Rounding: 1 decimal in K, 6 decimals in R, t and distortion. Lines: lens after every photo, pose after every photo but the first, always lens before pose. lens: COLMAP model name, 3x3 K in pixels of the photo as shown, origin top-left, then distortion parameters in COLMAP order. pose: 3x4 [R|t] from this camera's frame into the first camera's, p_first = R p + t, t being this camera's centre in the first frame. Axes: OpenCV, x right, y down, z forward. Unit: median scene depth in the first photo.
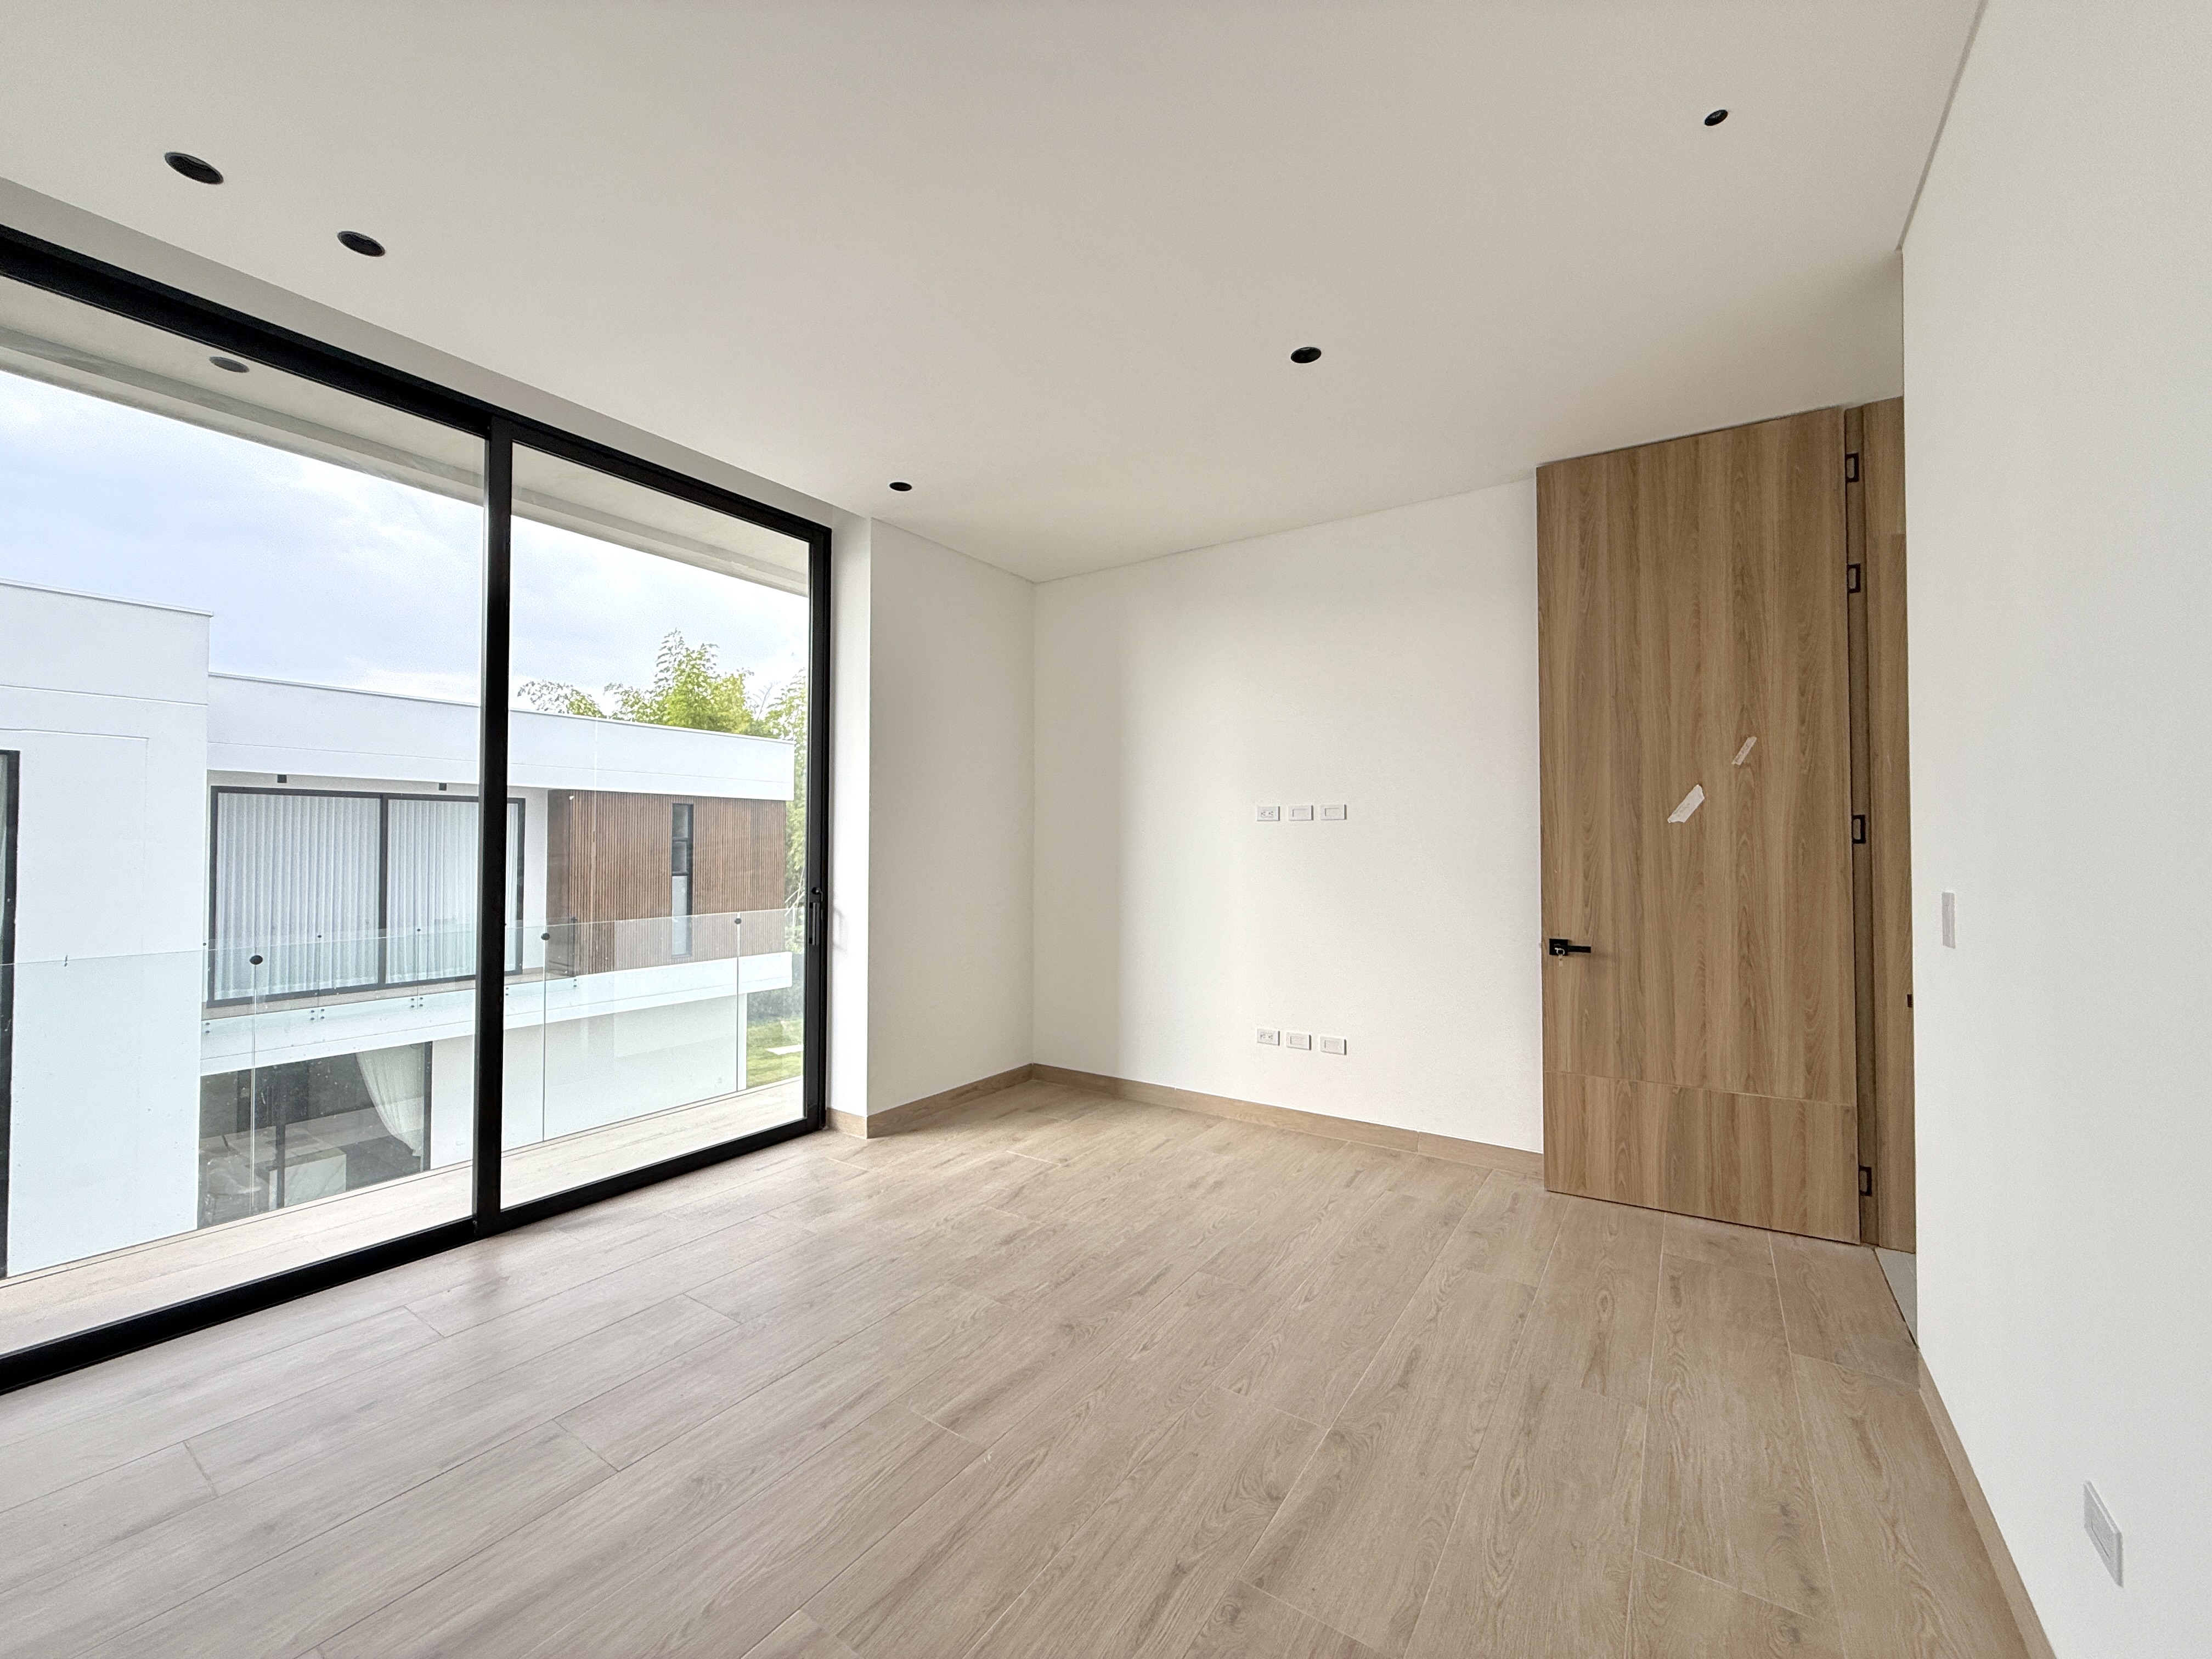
lens RADIAL K [[876.1, 0, 1095.5], [0, 876.1, 827.0], [0, 0, 1]] dist [-0.000421, -0.000096]
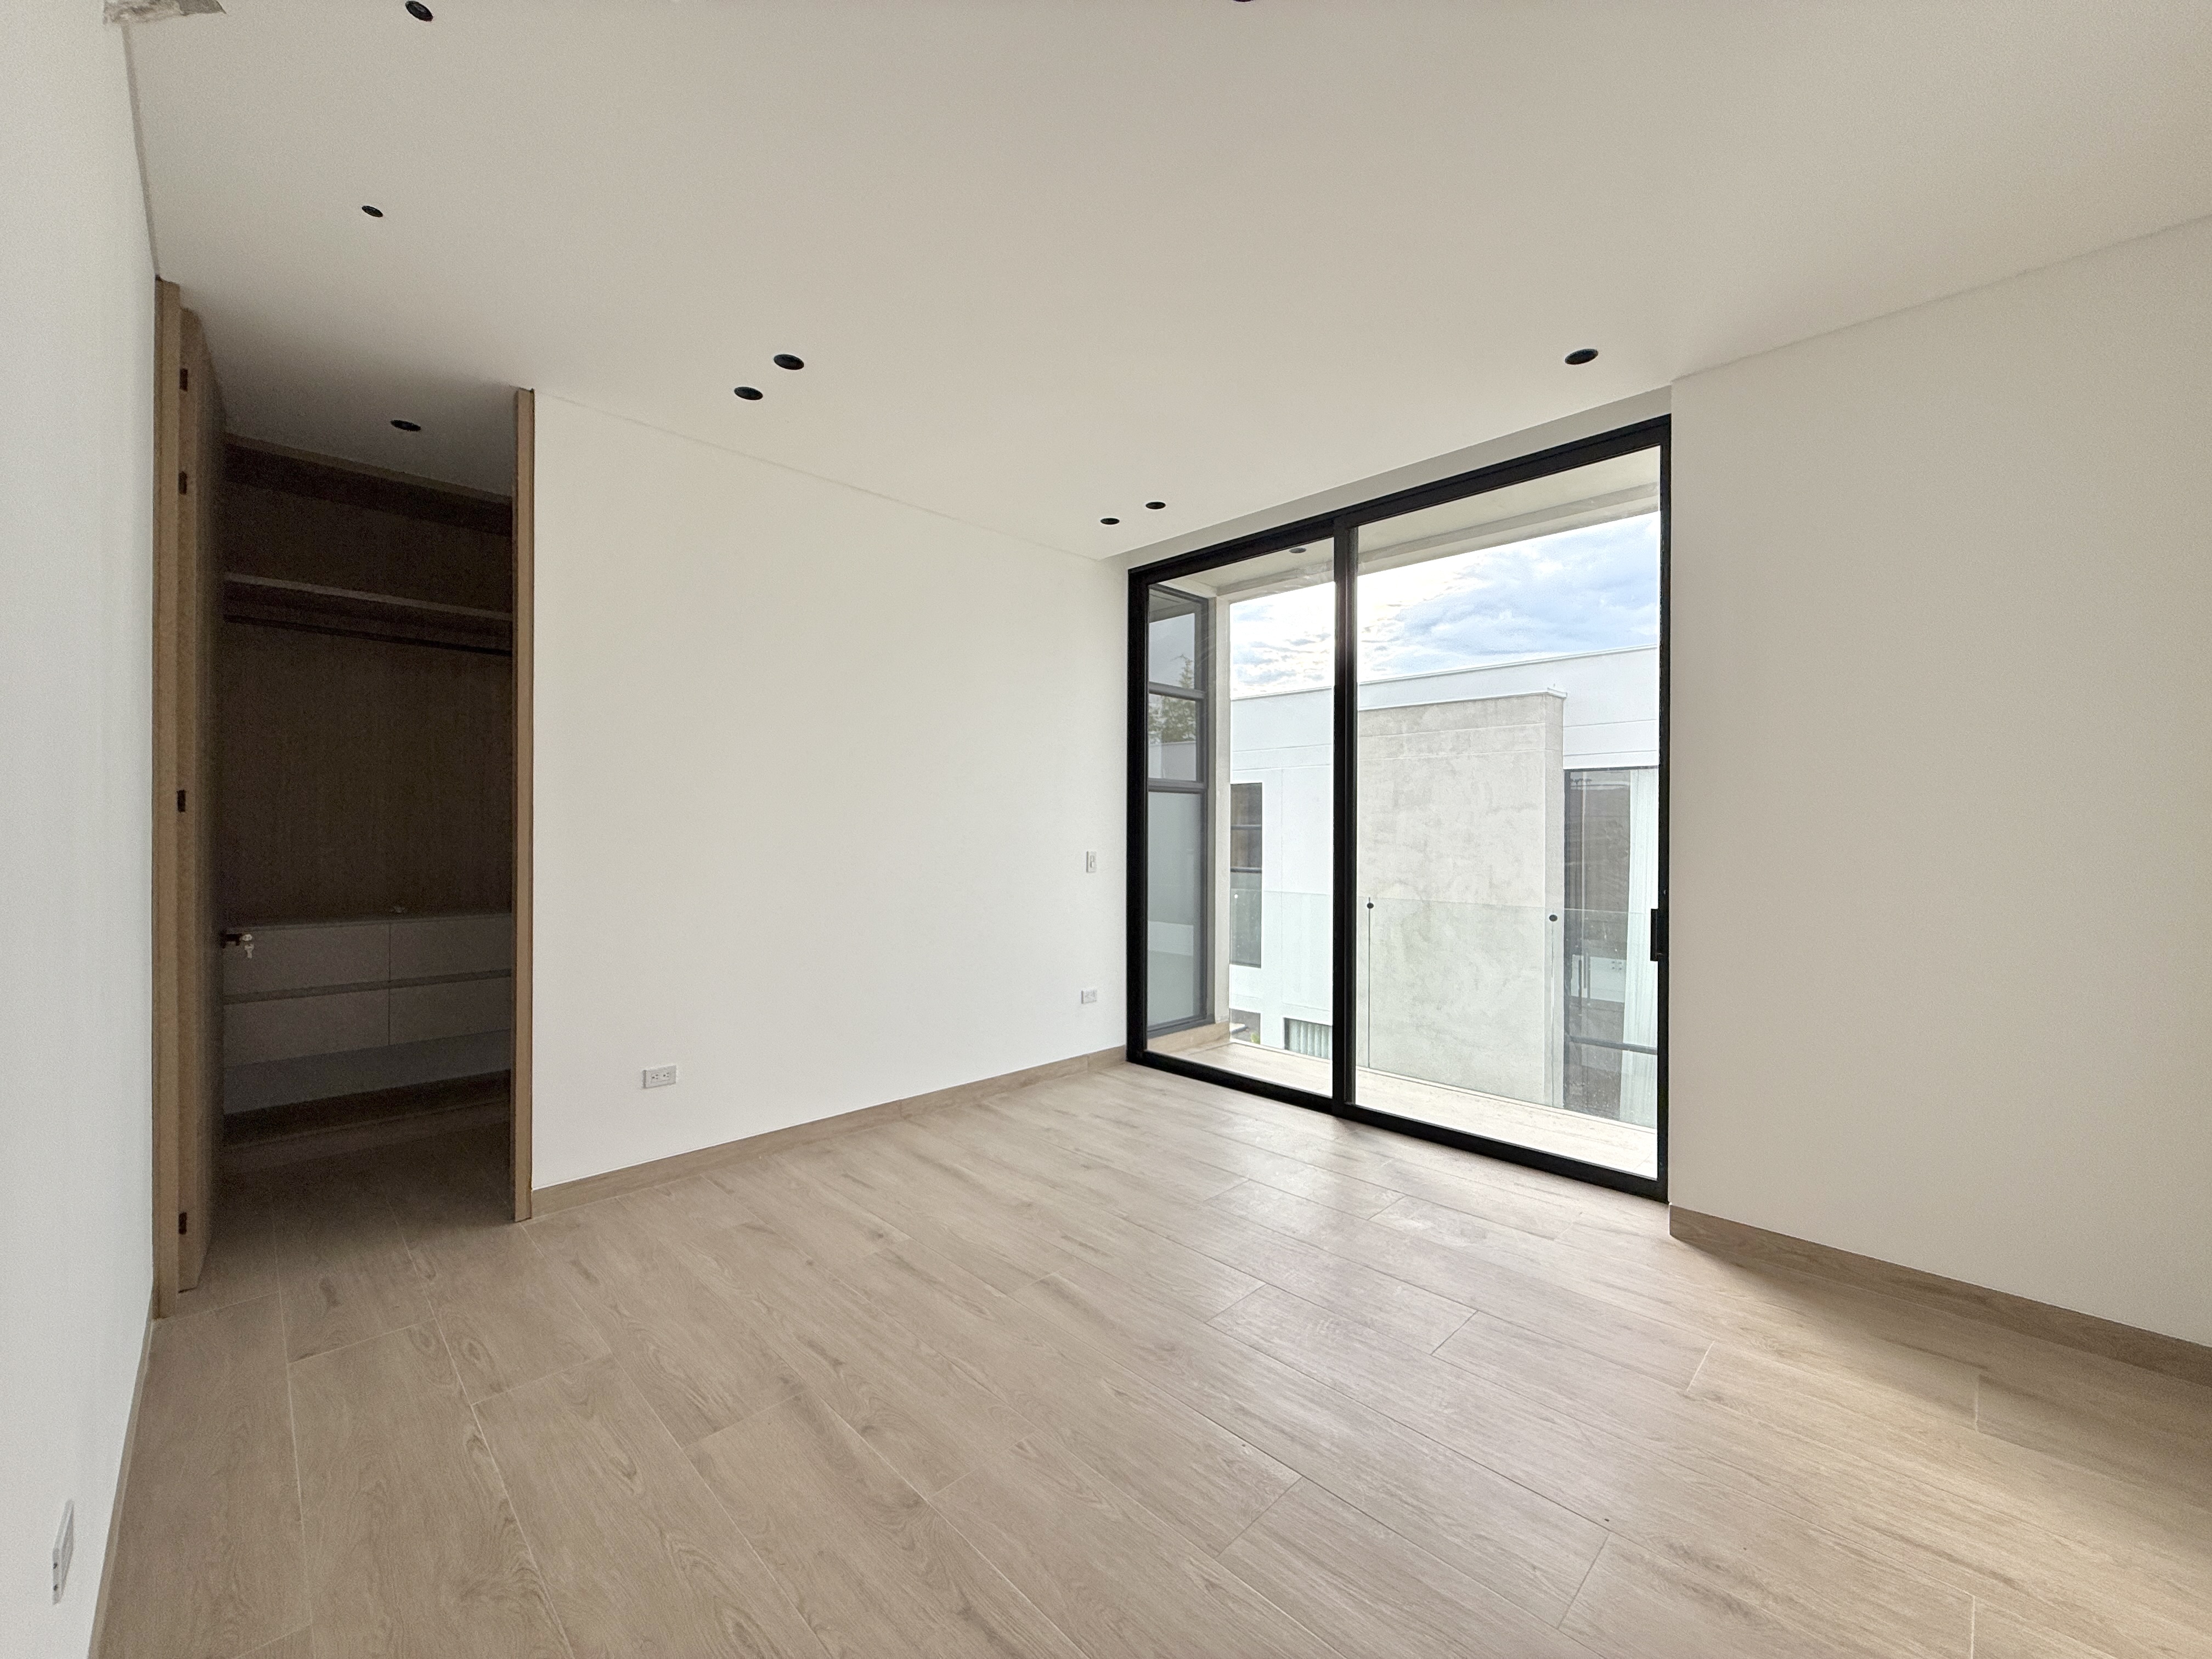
lens RADIAL K [[876.1, 0, 1095.5], [0, 876.1, 827.0], [0, 0, 1]] dist [-0.000421, -0.000096]
pose [[-0.191516, -0.005084, -0.981476, 0.713709], [0.017446, 0.999811, -0.008583, 0.017689], [0.981334, -0.018767, -0.191391, 0.876757]]
